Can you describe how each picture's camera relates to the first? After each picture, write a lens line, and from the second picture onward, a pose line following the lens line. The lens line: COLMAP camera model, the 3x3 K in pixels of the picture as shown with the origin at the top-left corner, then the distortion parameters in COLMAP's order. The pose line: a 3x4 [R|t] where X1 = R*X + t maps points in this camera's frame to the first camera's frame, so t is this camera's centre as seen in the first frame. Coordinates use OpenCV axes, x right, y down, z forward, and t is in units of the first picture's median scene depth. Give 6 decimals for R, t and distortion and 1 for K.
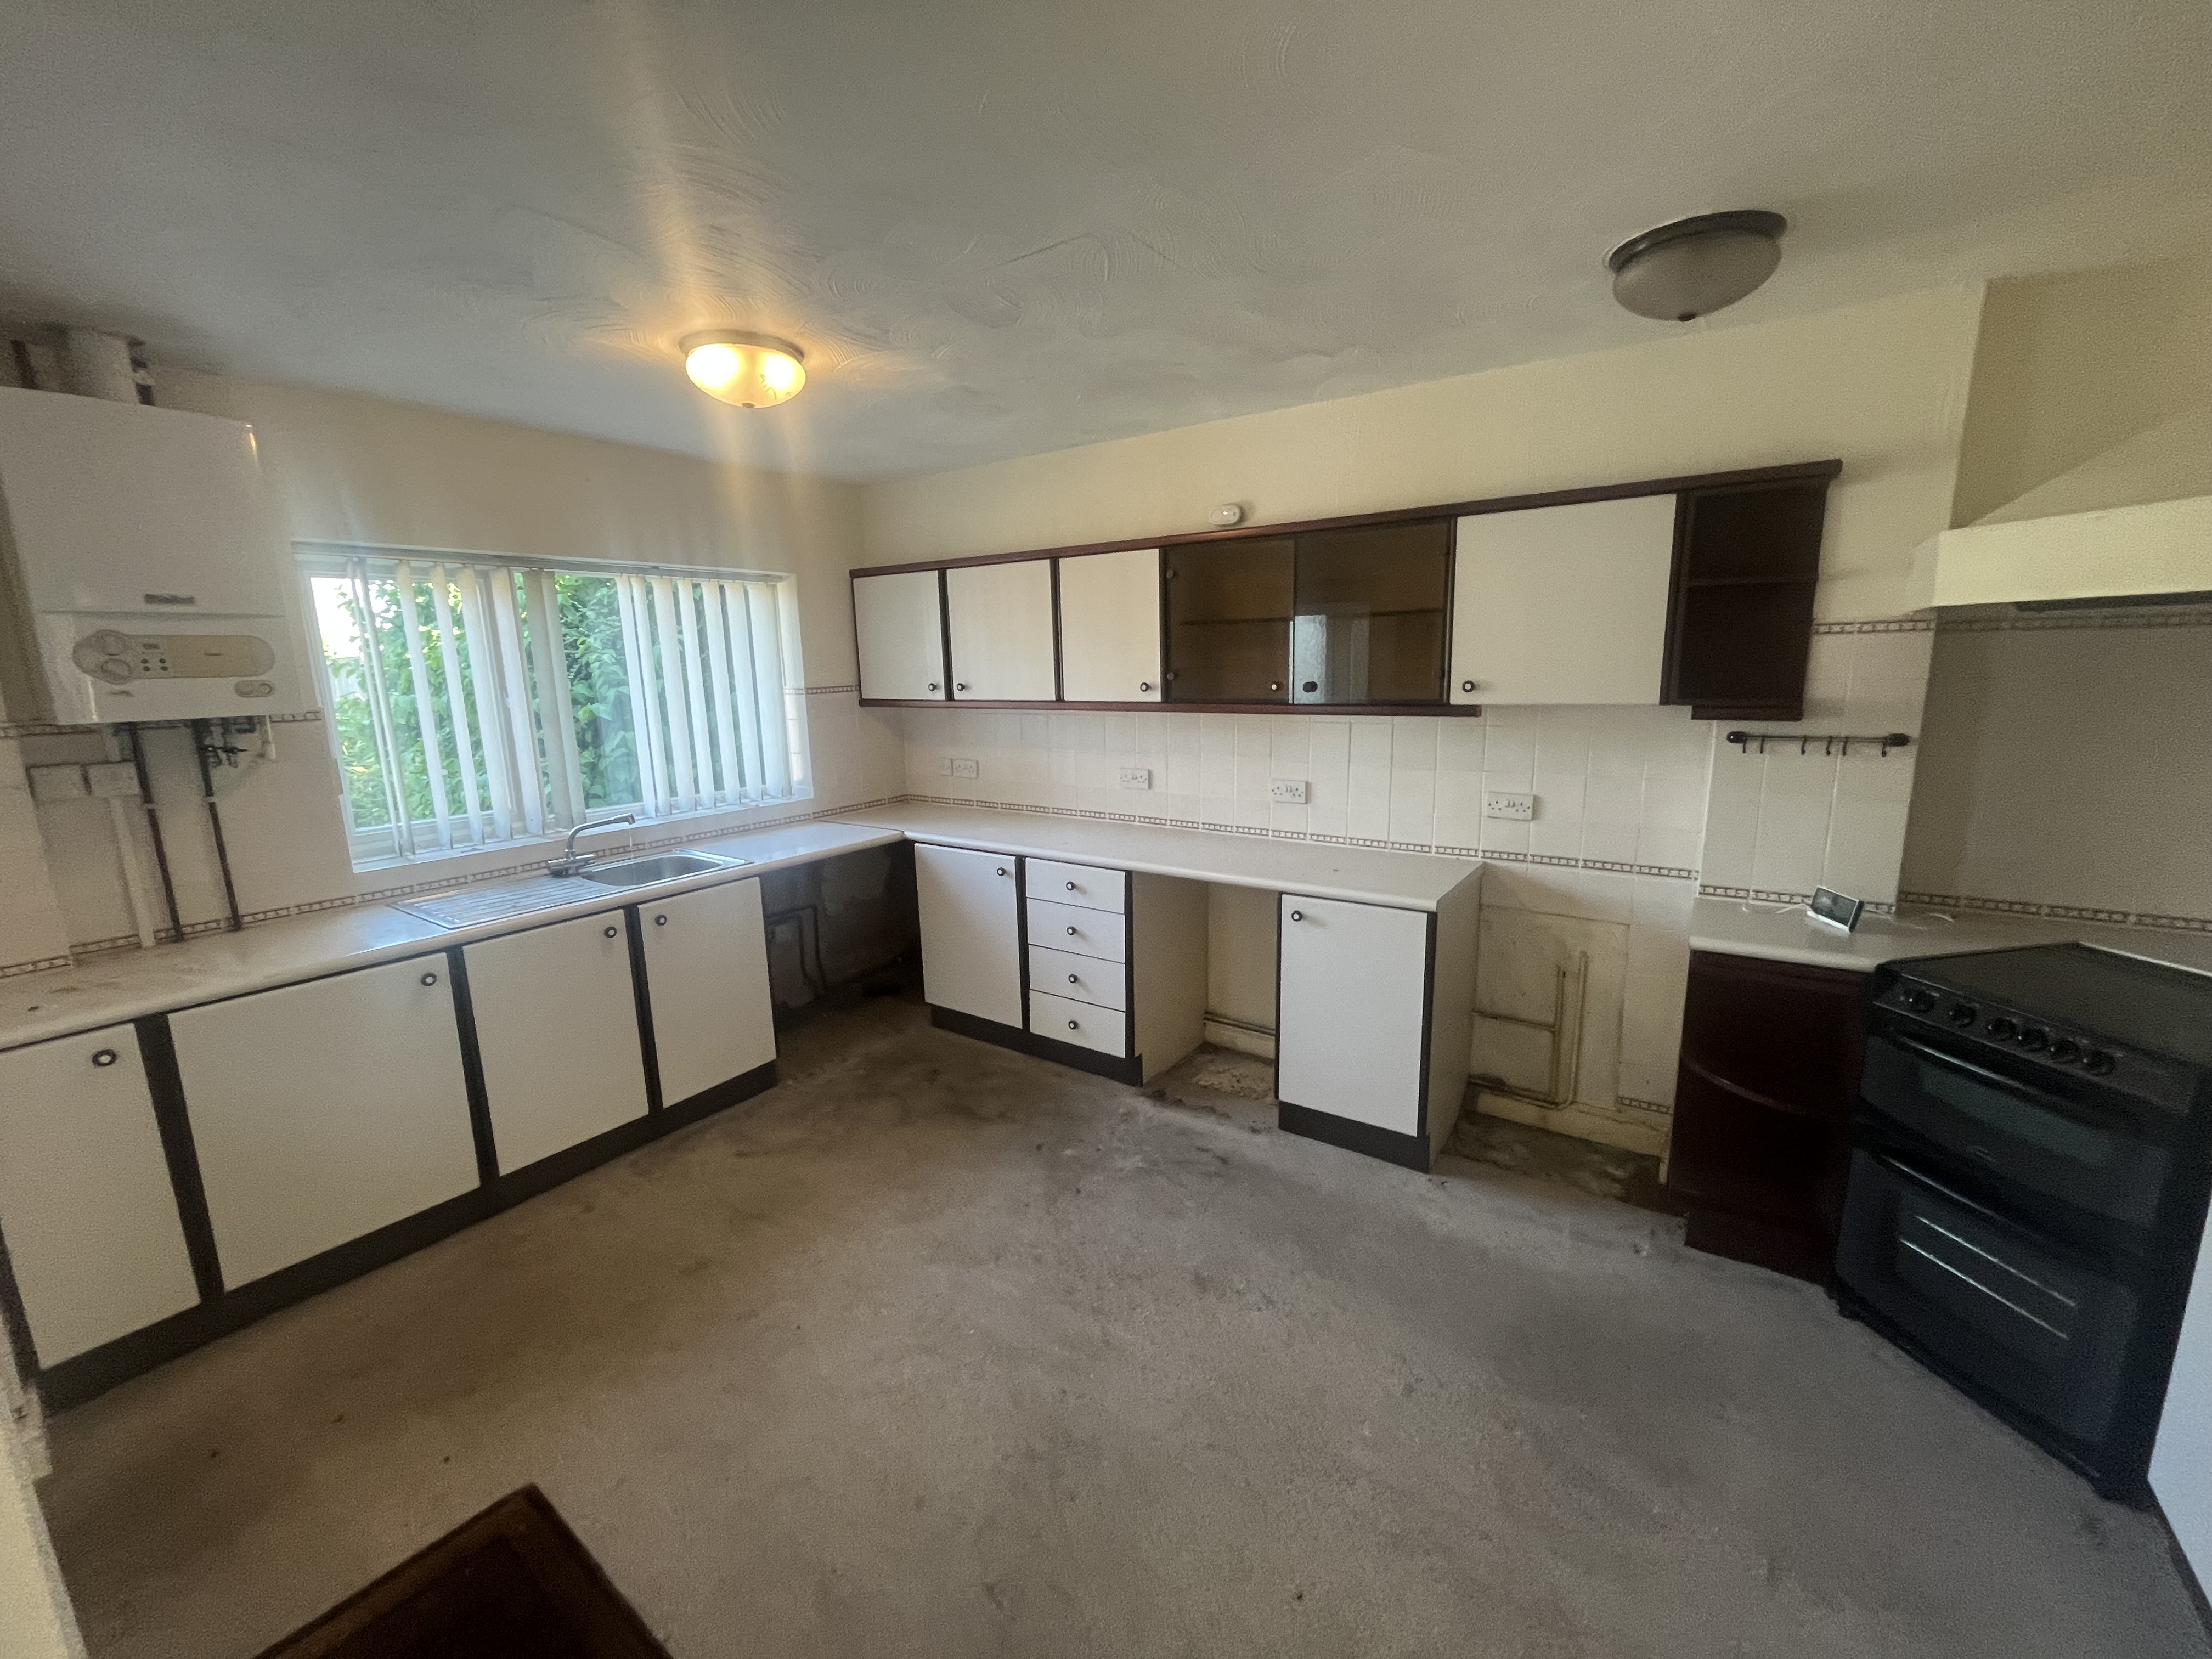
lens RADIAL K [[900.9, 0, 1103.5], [0, 900.9, 835.7], [0, 0, 1]] dist [0.001770, -0.000993]
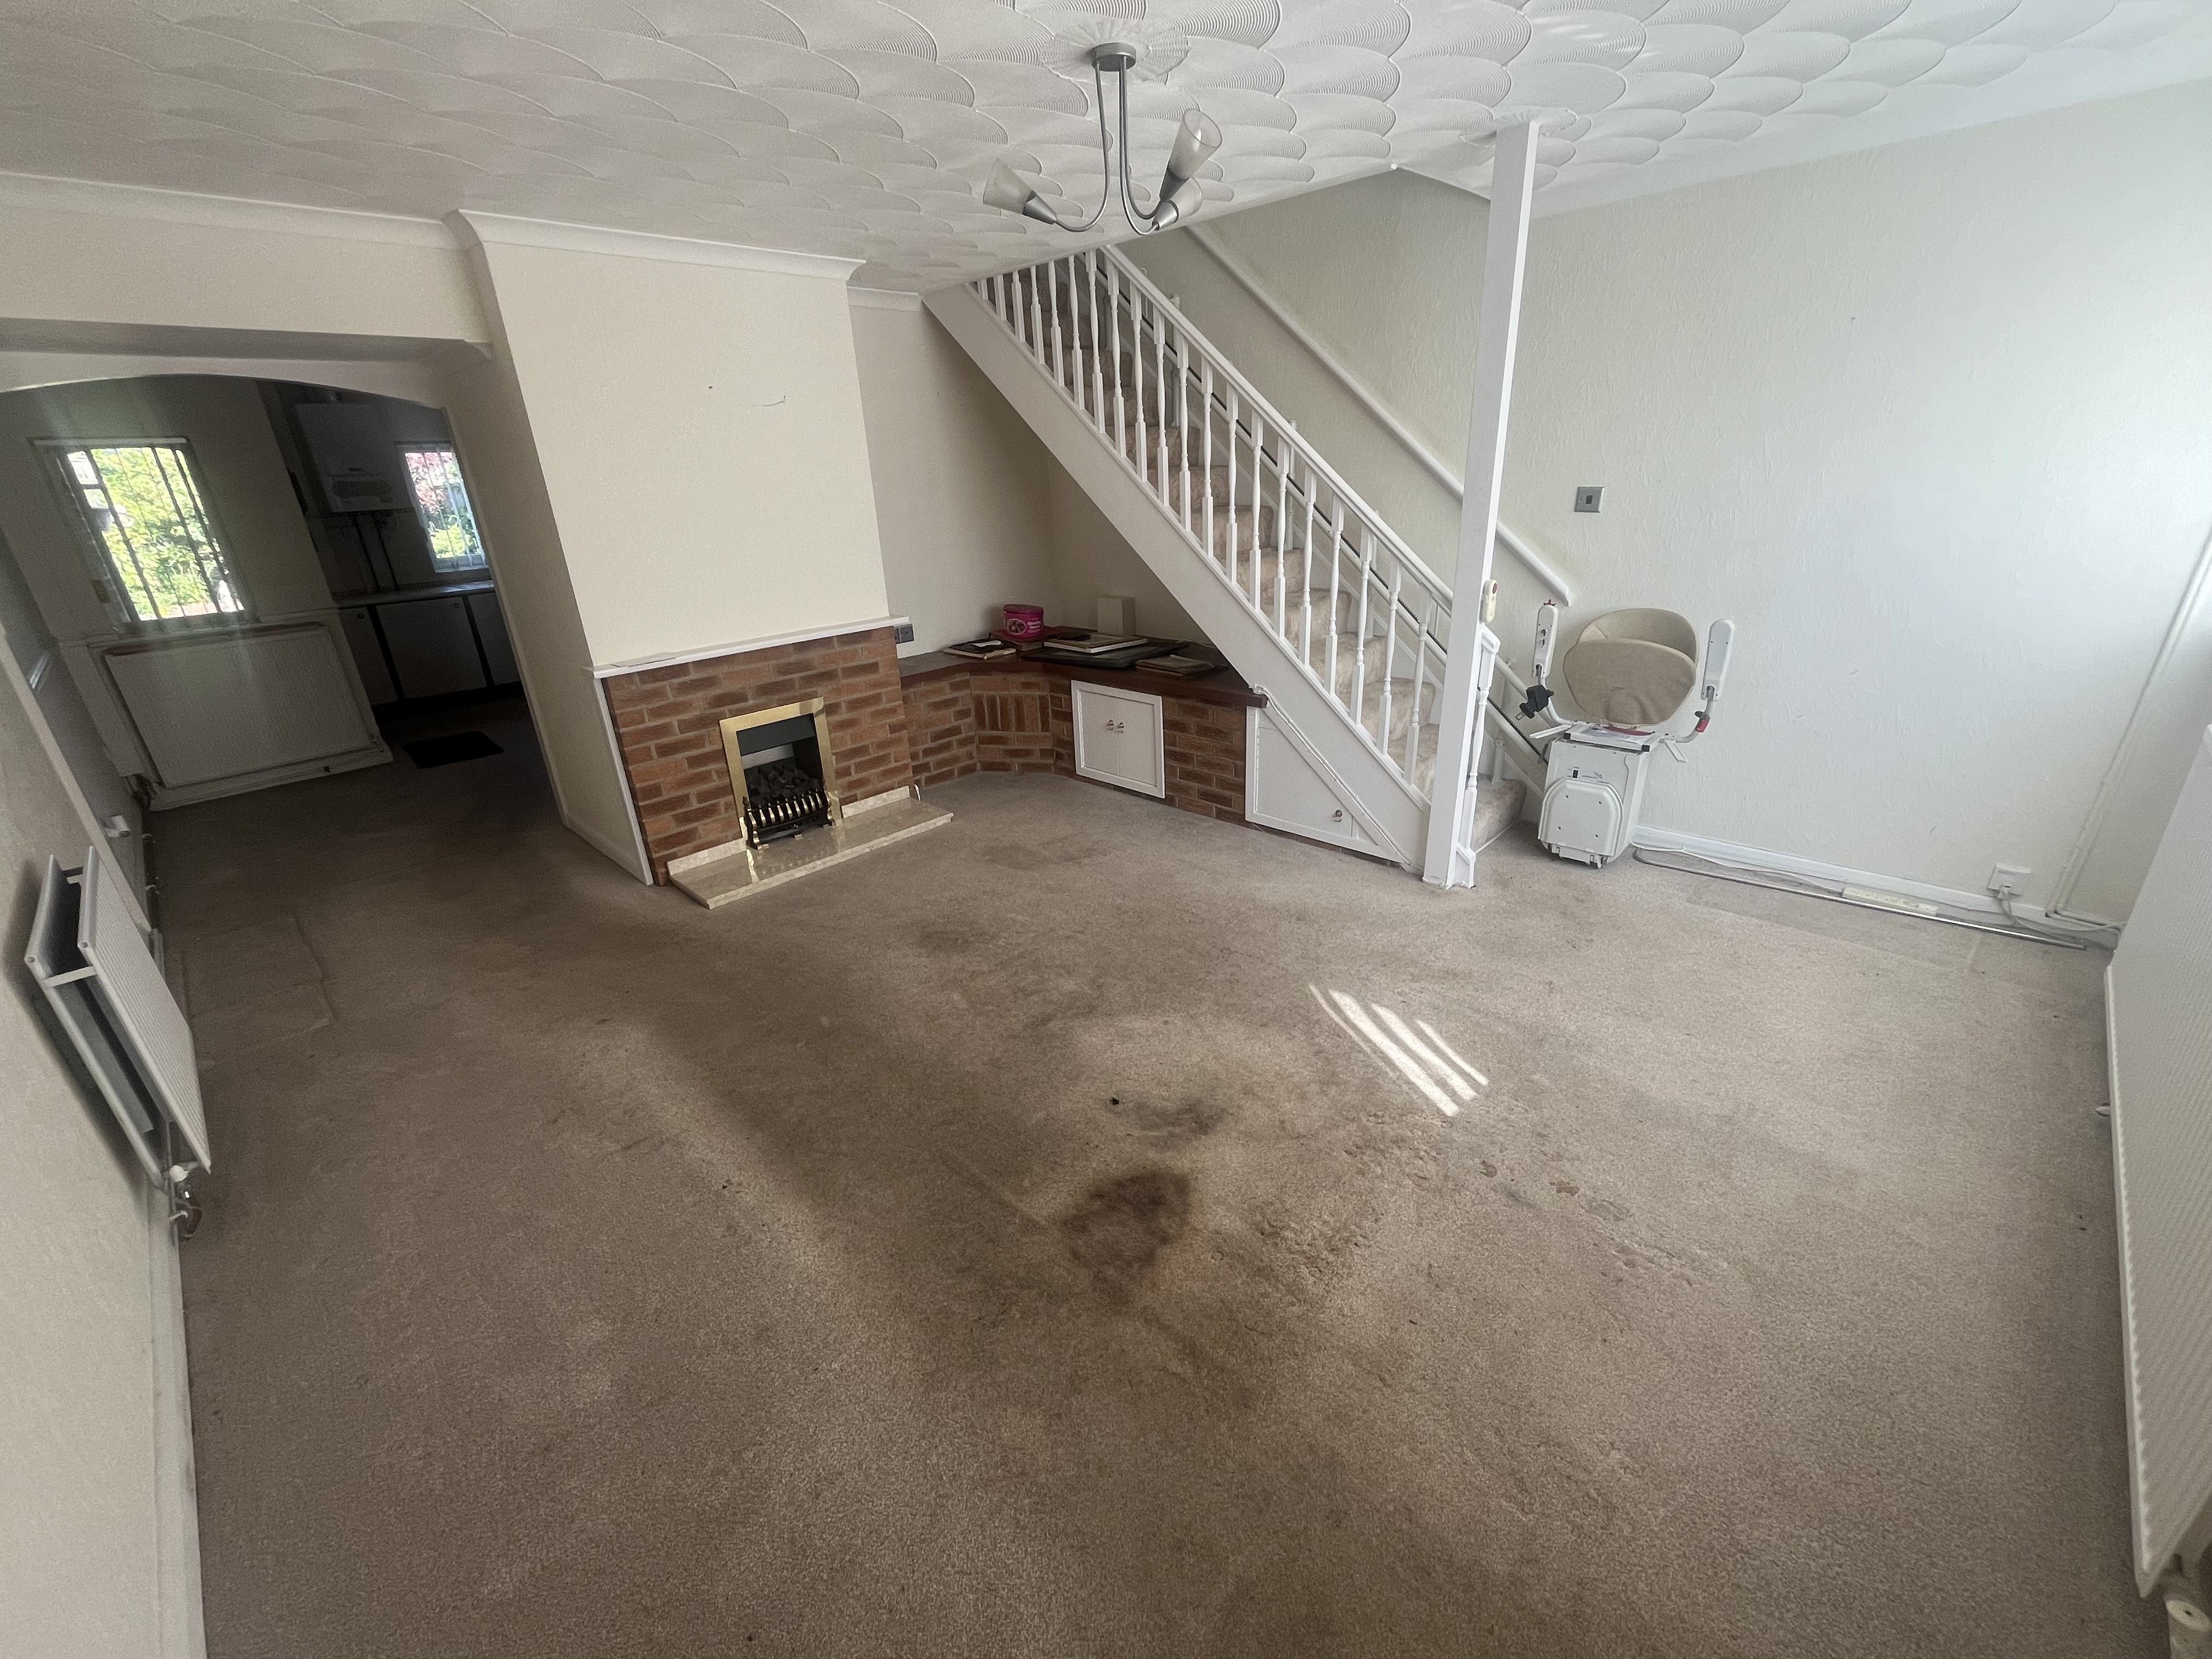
lens RADIAL K [[900.9, 0, 1102.8], [0, 900.9, 832.9], [0, 0, 1]] dist [0.001770, -0.000993]
pose [[0.985325, 0.041873, -0.165476, 1.587320], [-0.007771, 0.979444, 0.201568, 0.243941], [0.170515, -0.197324, 0.965395, -1.387944]]
